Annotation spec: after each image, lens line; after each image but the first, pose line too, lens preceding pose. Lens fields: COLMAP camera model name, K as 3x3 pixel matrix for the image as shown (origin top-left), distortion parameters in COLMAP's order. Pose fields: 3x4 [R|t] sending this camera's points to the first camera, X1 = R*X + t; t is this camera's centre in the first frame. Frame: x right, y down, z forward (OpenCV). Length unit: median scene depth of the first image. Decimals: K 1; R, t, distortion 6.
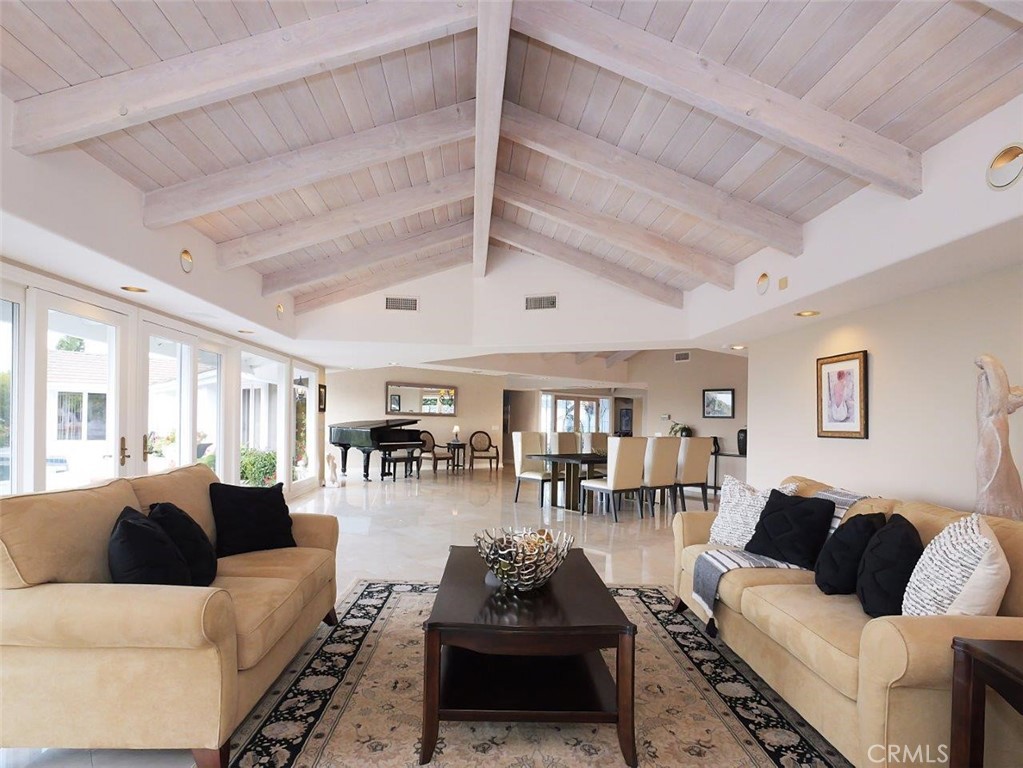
lens RADIAL K [[579.3, 0, 510.3], [0, 579.3, 409.8], [0, 0, 1]] dist [-0.001795, -0.000594]
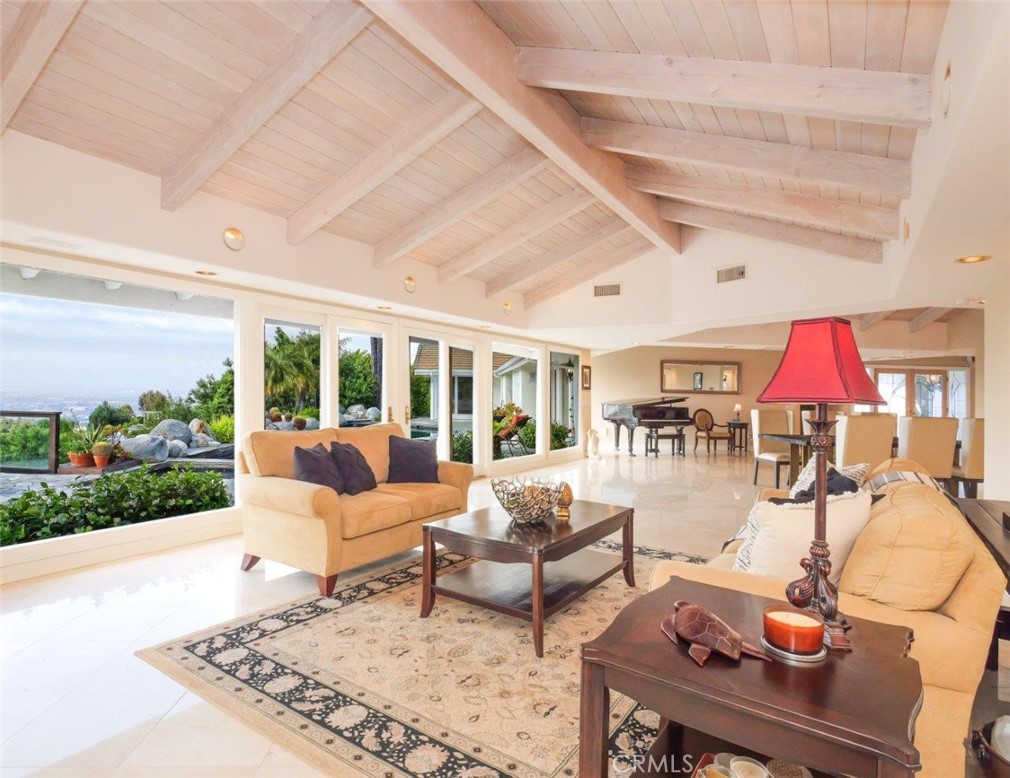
lens RADIAL K [[574.8, 0, 447.8], [0, 574.8, 389.1], [0, 0, 1]] dist [-0.005043, -0.000051]
pose [[0.779628, -0.008251, -0.626189, 0.256519], [0.008013, 0.999963, -0.003199, 0.005427], [0.626192, -0.002523, 0.779665, -0.037429]]
